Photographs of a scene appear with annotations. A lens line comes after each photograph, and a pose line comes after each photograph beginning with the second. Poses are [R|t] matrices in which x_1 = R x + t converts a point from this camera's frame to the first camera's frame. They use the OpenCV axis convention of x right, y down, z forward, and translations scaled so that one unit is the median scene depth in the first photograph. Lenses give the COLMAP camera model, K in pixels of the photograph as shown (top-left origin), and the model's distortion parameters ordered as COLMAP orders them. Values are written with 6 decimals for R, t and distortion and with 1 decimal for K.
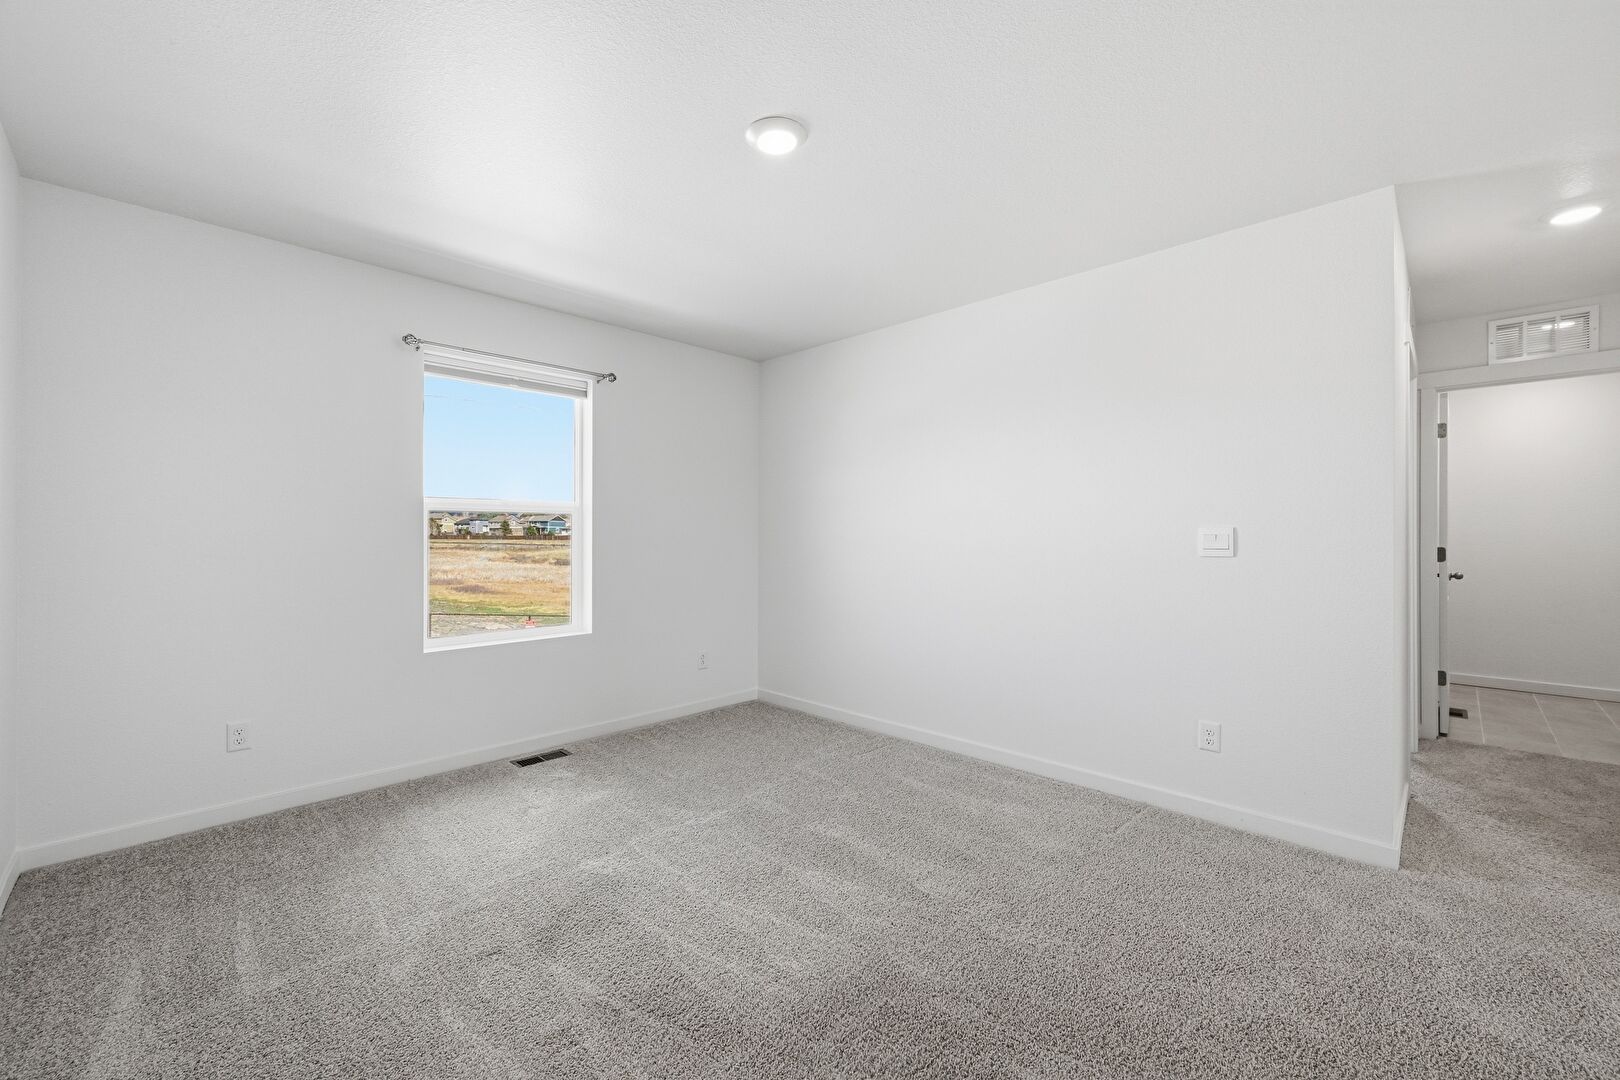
lens RADIAL K [[664.6, 0, 809.1], [0, 664.6, 548.0], [0, 0, 1]] dist [-0.000598, 0.000050]
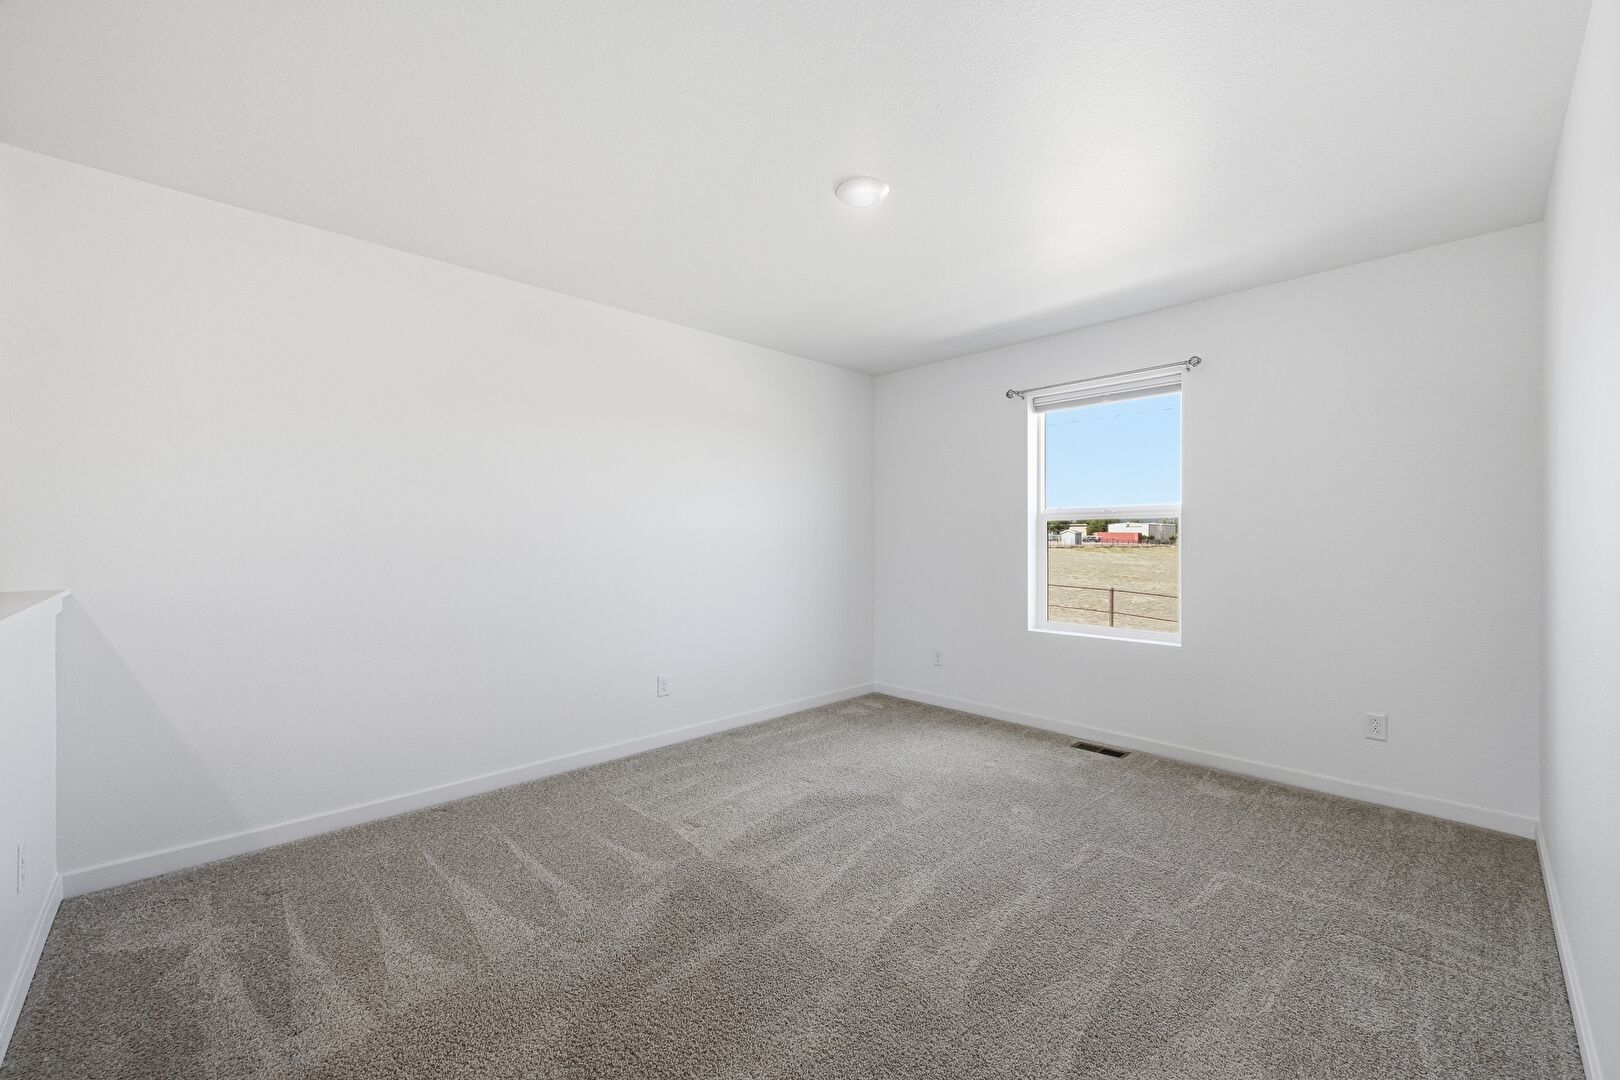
lens RADIAL K [[640.3, 0, 810.0], [0, 640.3, 540.0], [0, 0, 1]] dist [-0.001746, 0.000136]
pose [[-0.041716, -0.000728, -0.999129, 0.613261], [-0.019098, 0.999818, 0.000069, -0.008126], [0.998947, 0.019084, -0.041723, 0.557379]]
